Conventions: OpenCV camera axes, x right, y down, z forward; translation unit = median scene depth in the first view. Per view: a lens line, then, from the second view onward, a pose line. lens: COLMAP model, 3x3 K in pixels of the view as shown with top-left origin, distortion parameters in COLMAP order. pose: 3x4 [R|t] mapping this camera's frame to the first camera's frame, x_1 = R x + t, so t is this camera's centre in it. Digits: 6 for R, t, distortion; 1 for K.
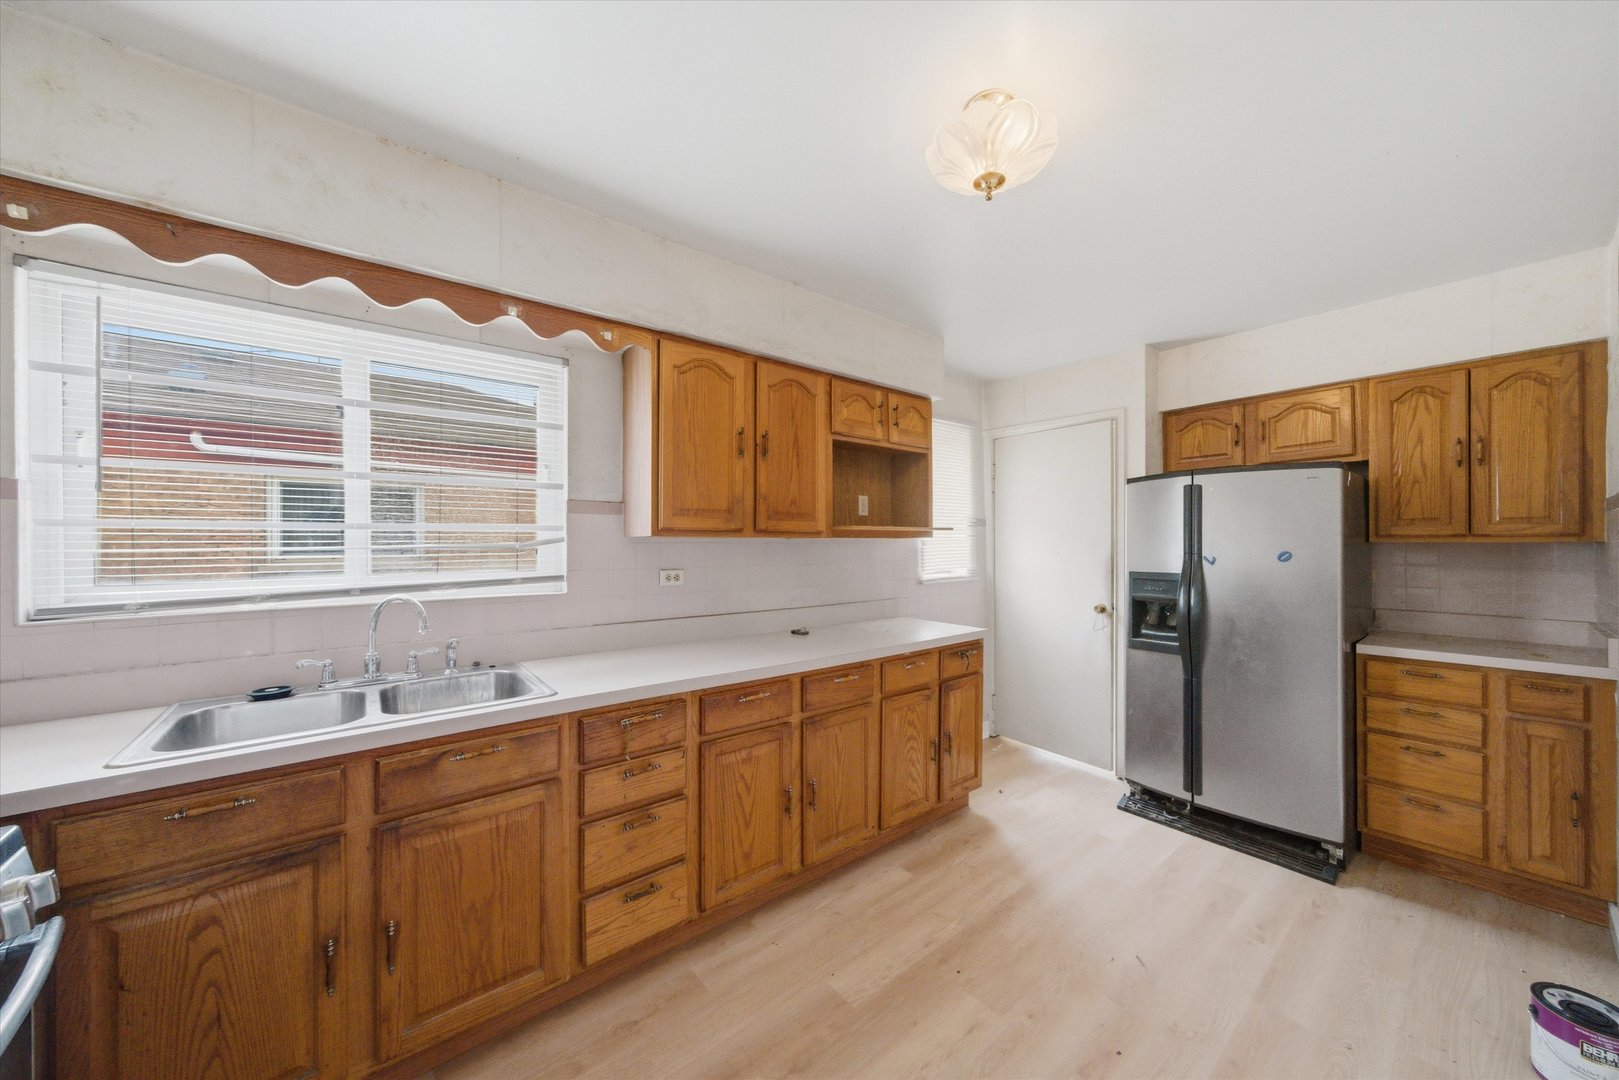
lens RADIAL K [[564.9, 0, 805.9], [0, 564.9, 538.2], [0, 0, 1]] dist [-0.002914, 0.000234]
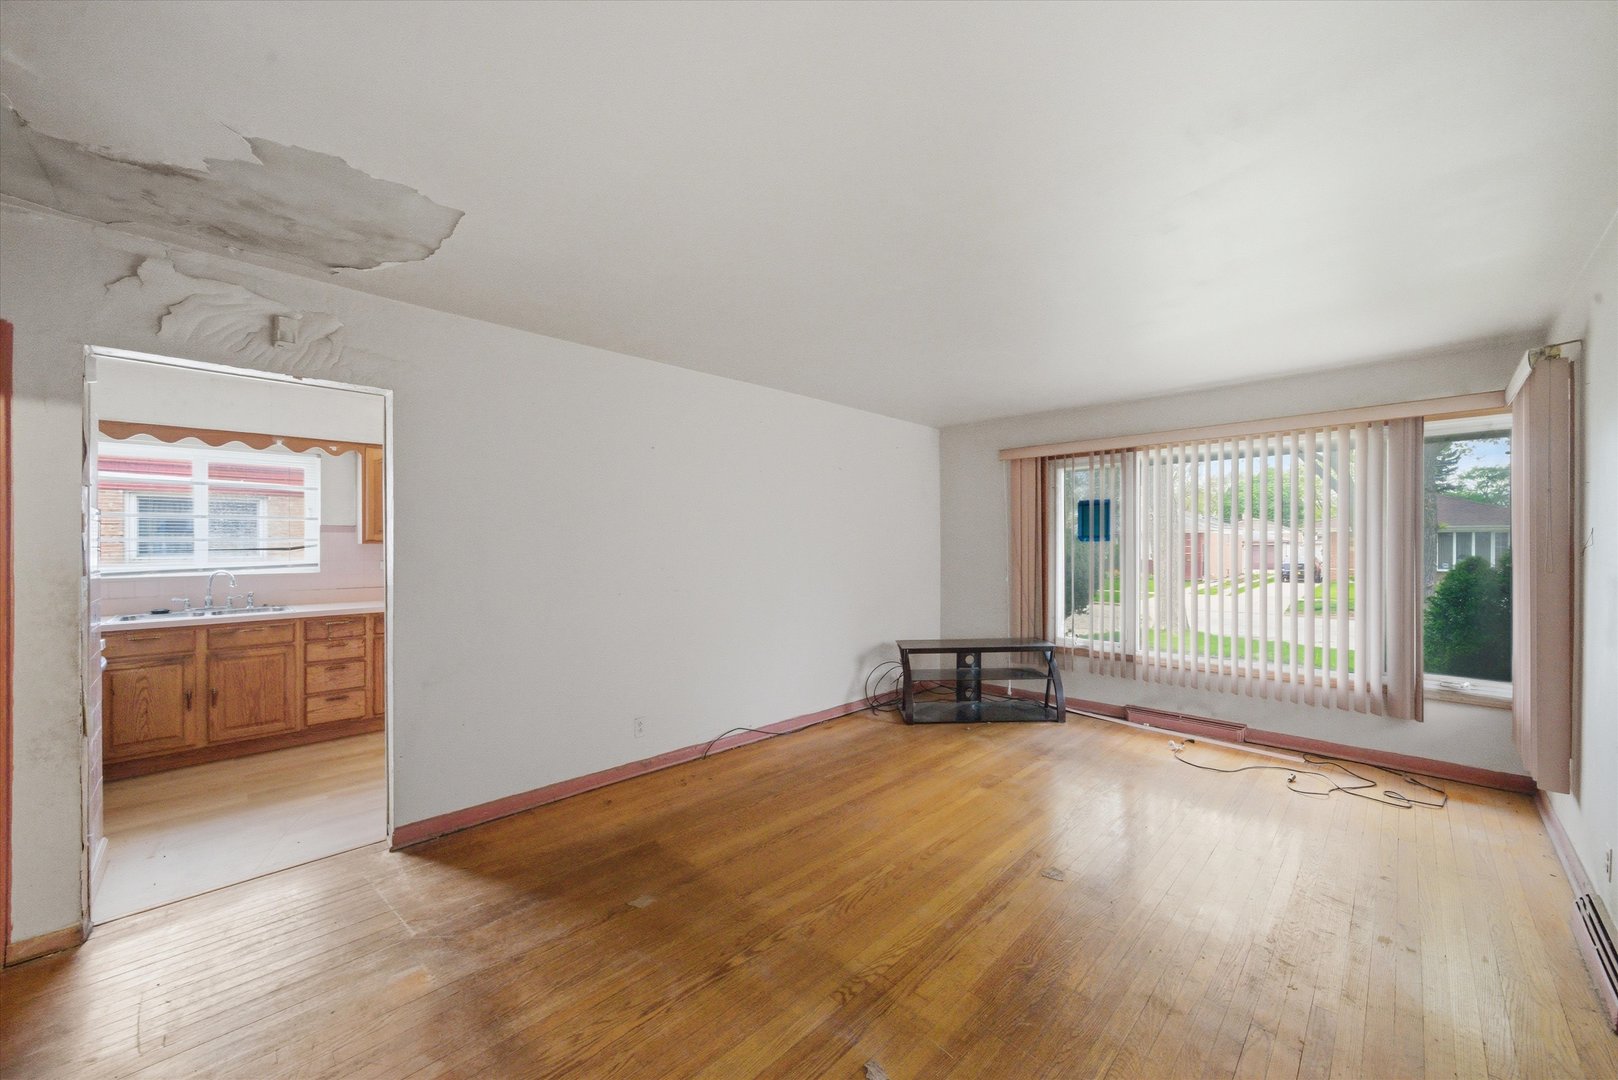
lens RADIAL K [[604.3, 0, 812.7], [0, 604.3, 541.4], [0, 0, 1]] dist [-0.002699, -0.000050]
pose [[0.993130, -0.003049, 0.116973, 1.420125], [0.003612, 0.999983, -0.004600, 0.005375], [-0.116957, 0.004991, 0.993124, -1.764310]]
